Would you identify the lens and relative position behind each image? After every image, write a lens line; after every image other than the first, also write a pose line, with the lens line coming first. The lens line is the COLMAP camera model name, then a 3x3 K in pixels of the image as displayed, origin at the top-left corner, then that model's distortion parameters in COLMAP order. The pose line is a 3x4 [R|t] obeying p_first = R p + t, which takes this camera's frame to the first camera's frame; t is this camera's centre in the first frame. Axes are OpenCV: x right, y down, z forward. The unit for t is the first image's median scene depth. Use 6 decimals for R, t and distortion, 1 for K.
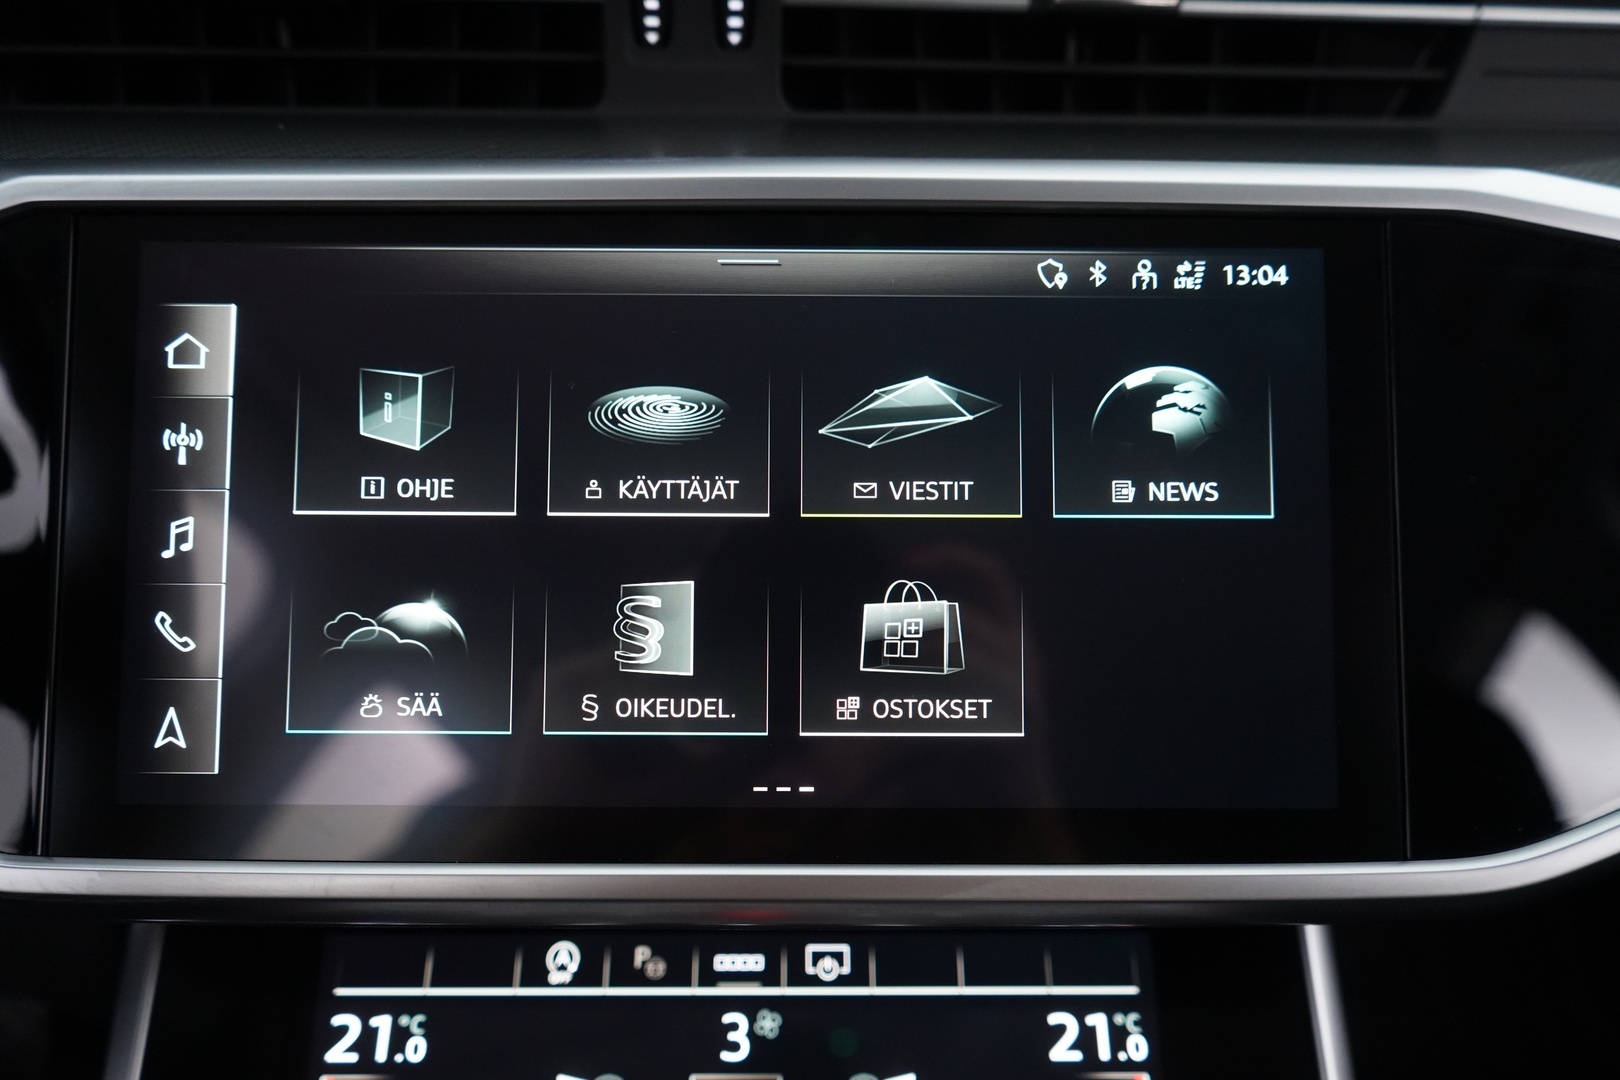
lens RADIAL K [[1306.9, 0, 810.7], [0, 1306.9, 532.5], [0, 0, 1]] dist [-0.007749, 0.012619]
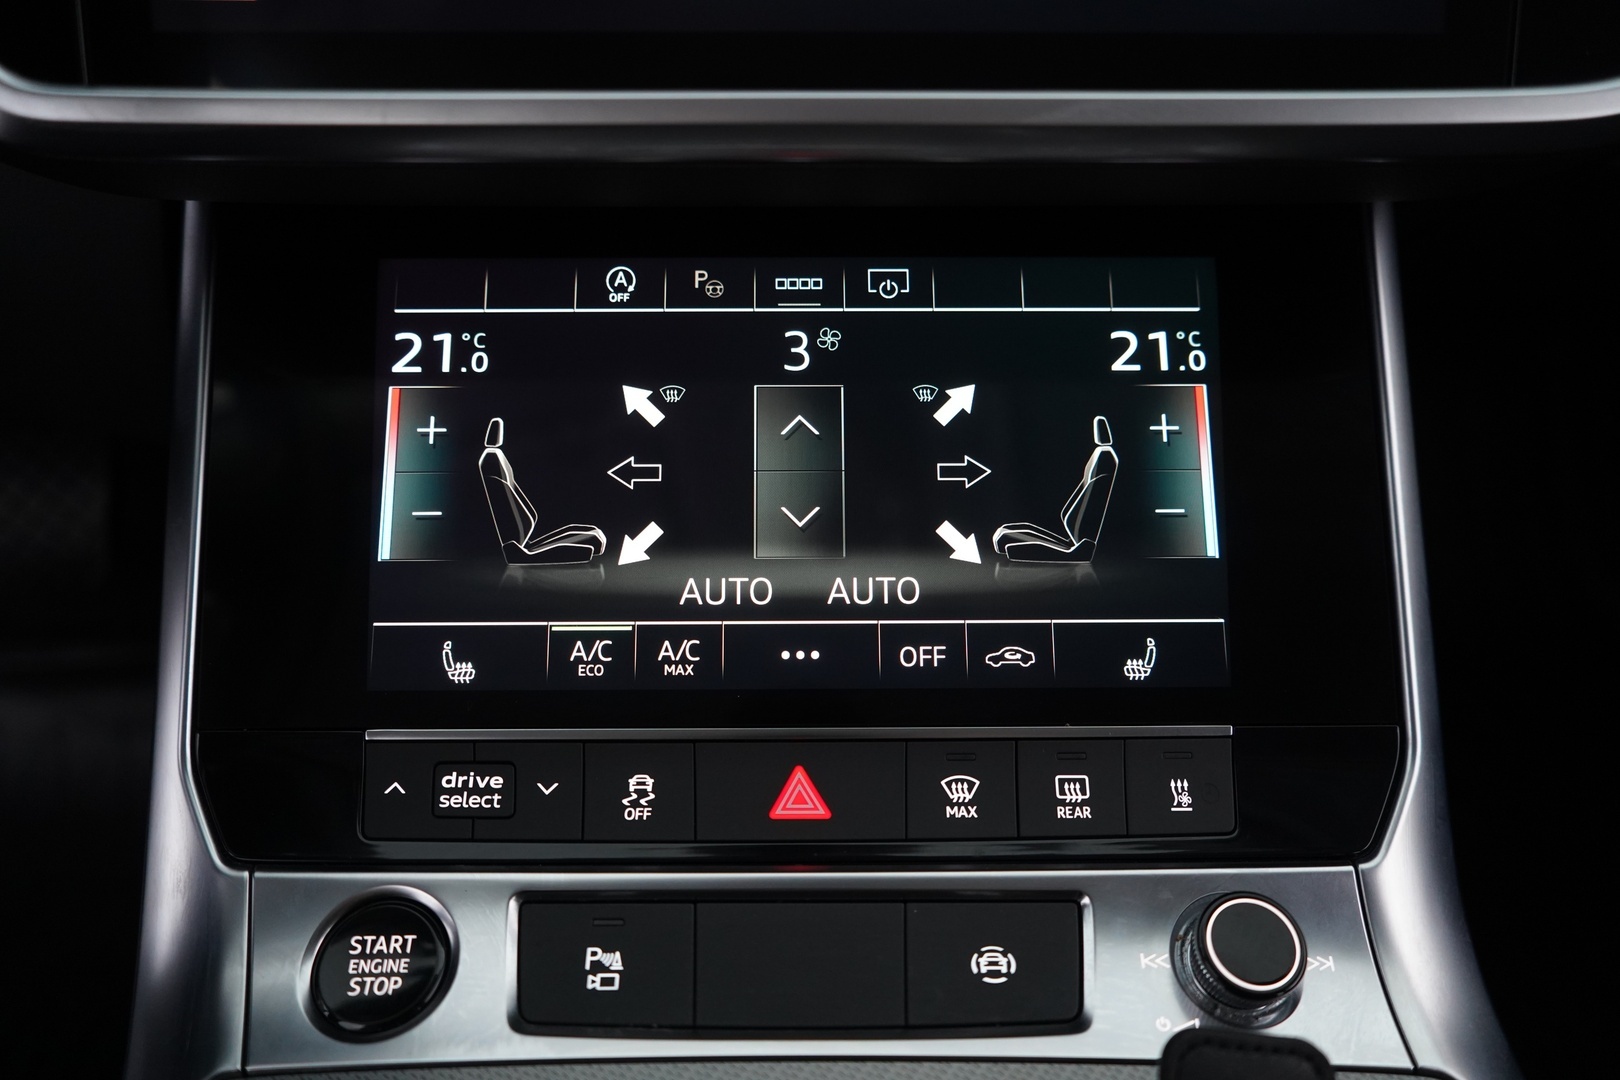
lens RADIAL K [[1306.9, 0, 807.7], [0, 1306.9, 533.8], [0, 0, 1]] dist [-0.007749, 0.012619]
pose [[0.999988, -0.003186, -0.003660, -0.046310], [0.003981, 0.969921, 0.243389, 0.279257], [0.002775, -0.243401, 0.969922, -0.007495]]
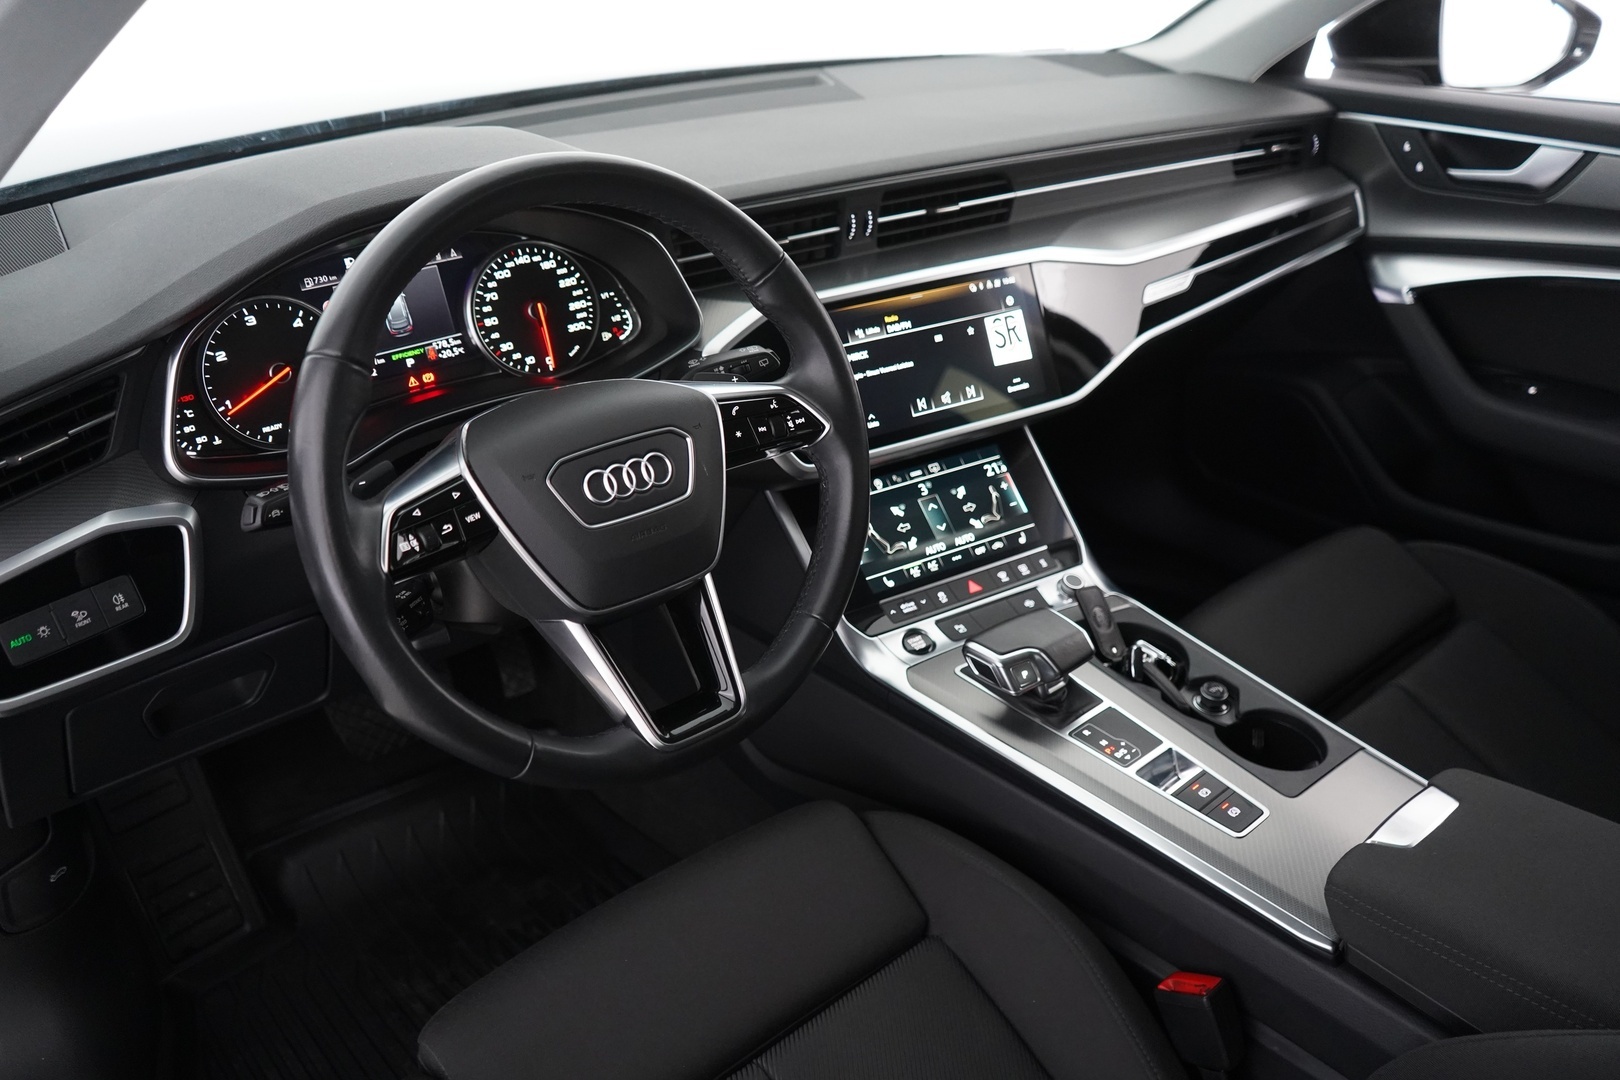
lens RADIAL K [[1306.9, 0, 815.7], [0, 1306.9, 533.2], [0, 0, 1]] dist [-0.007749, 0.012619]
pose [[0.852831, -0.254949, 0.455719, -2.172768], [0.204884, 0.966103, 0.157060, -0.172612], [-0.480314, -0.040577, 0.876158, -2.314248]]
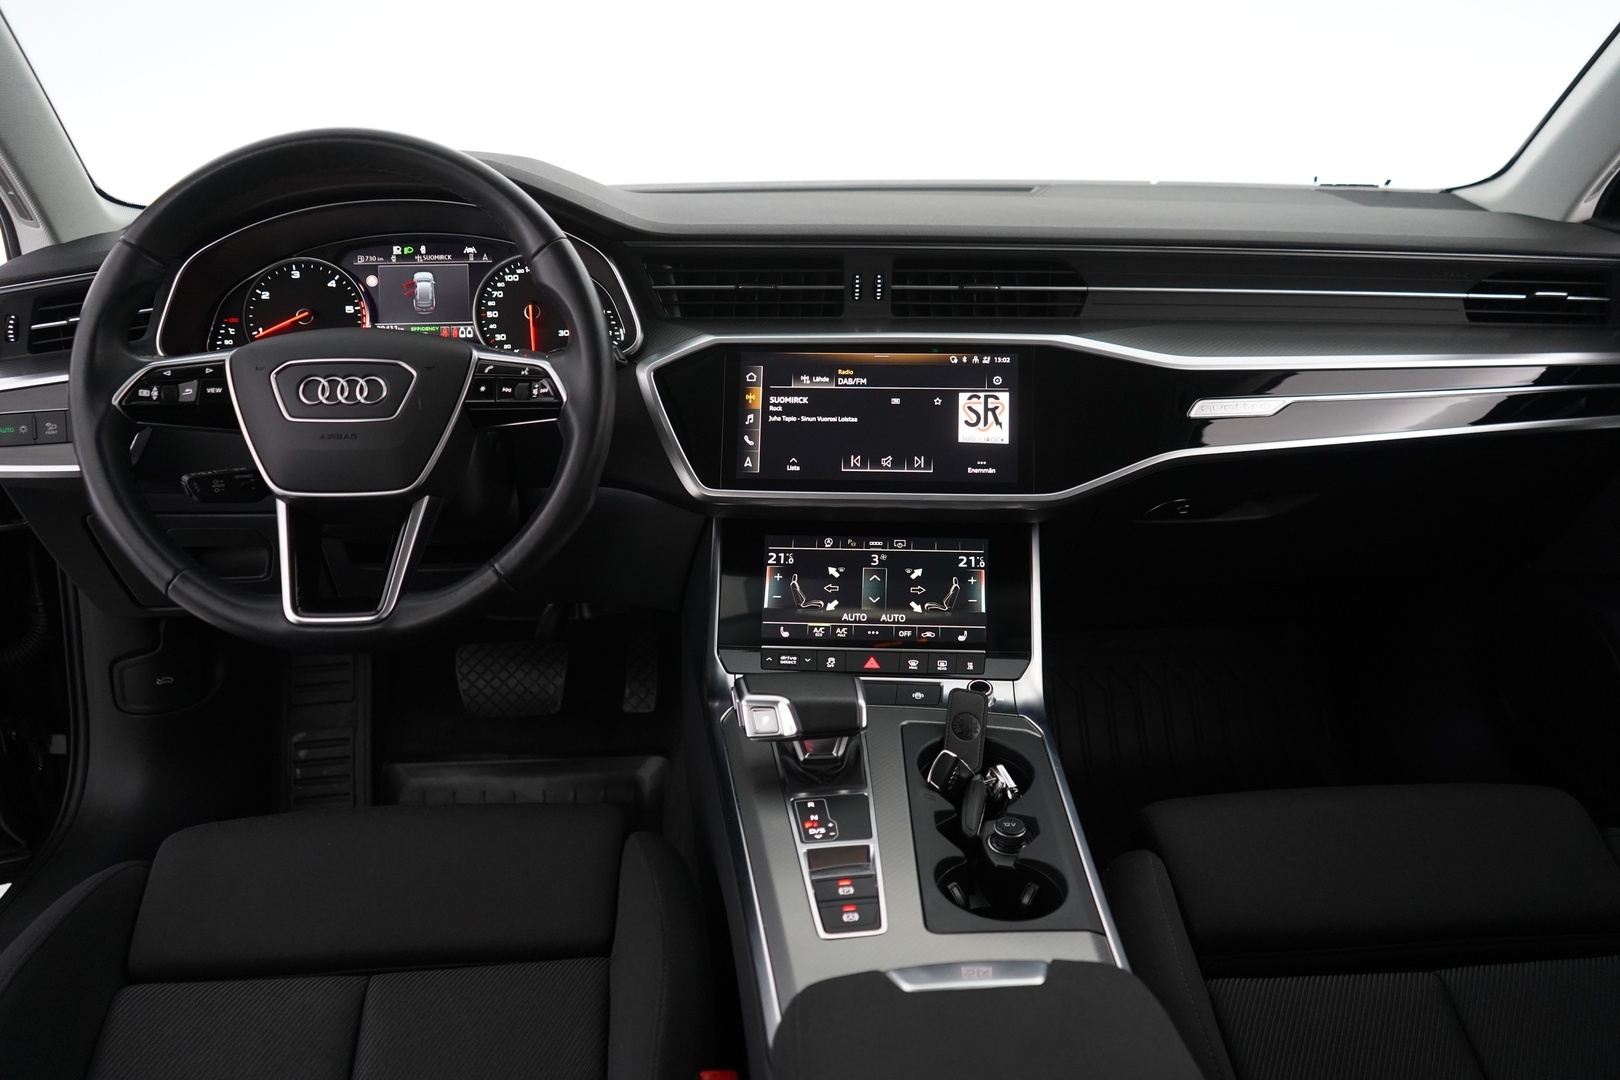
lens RADIAL K [[1306.9, 0, 810.7], [0, 1306.9, 534.6], [0, 0, 1]] dist [-0.007749, 0.012619]
pose [[0.996288, 0.012509, -0.085172, 0.078550], [-0.018479, 0.997399, -0.069664, 0.582034], [0.084079, 0.070979, 0.993928, -2.780694]]
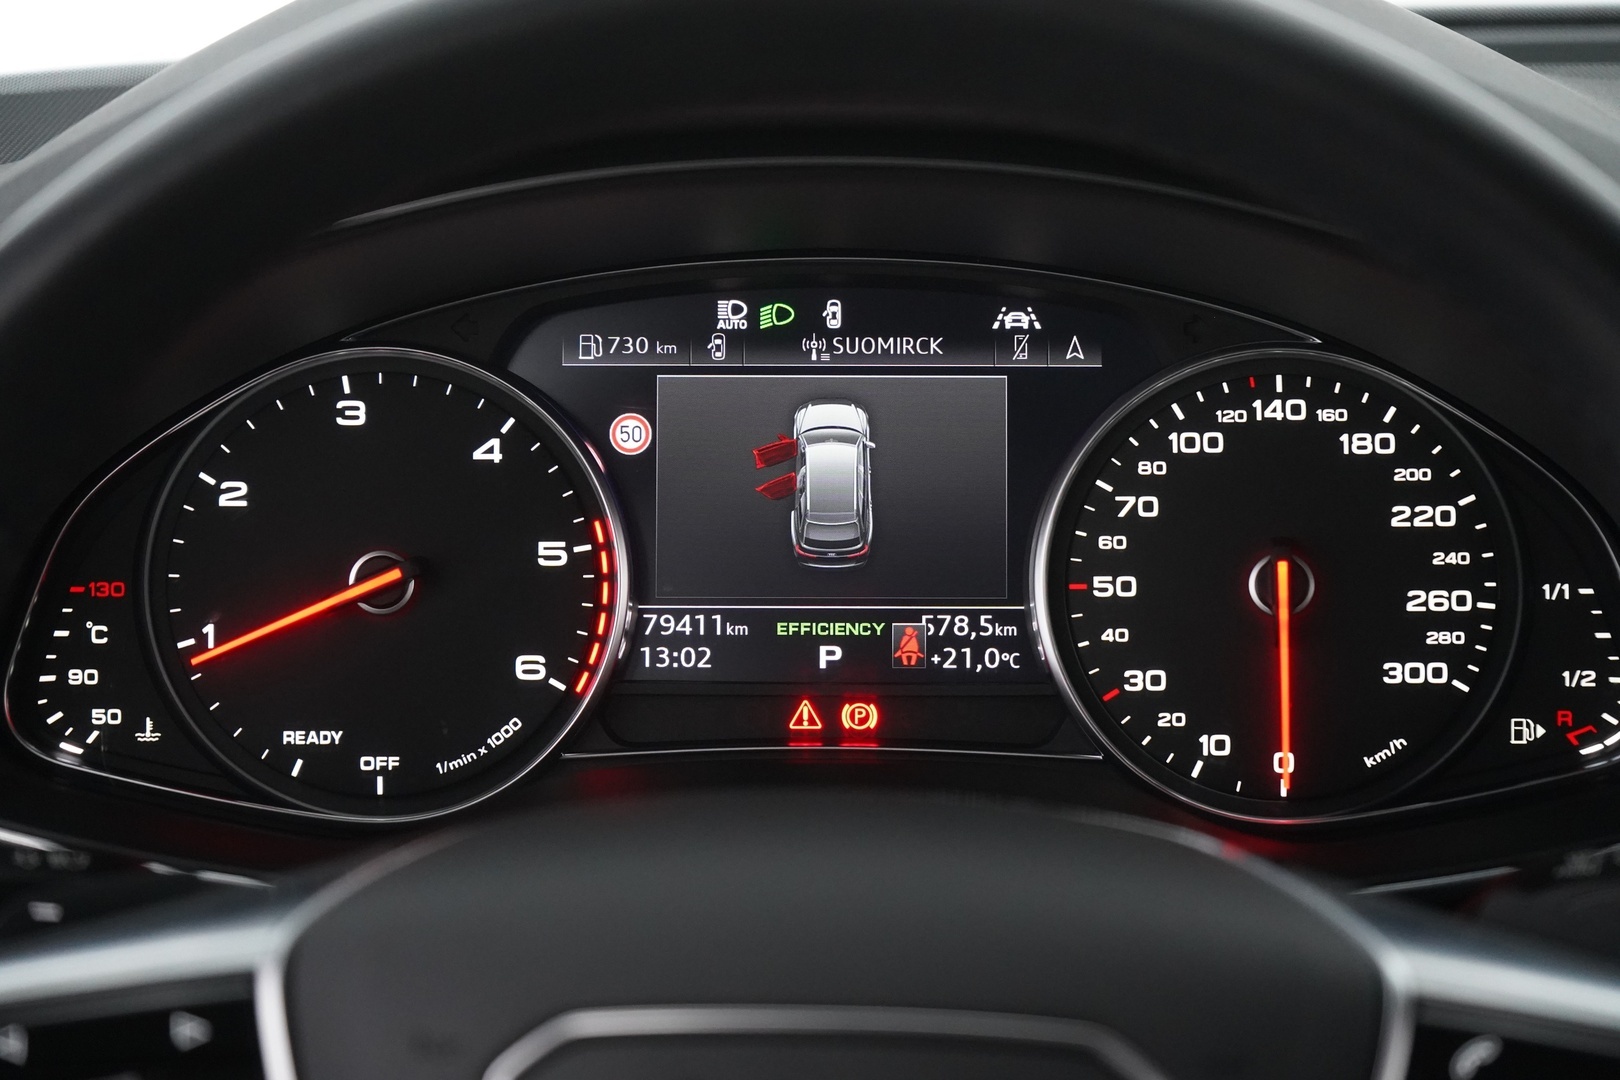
lens RADIAL K [[3401.1, 0, 826.4], [0, 3401.1, 528.9], [0, 0, 1]] dist [-0.090861, 0.000000]
pose [[0.985462, 0.038244, -0.165536, -1.017984], [-0.059076, 0.990670, -0.122815, -0.057030], [0.159294, 0.130809, 0.978527, -1.517137]]
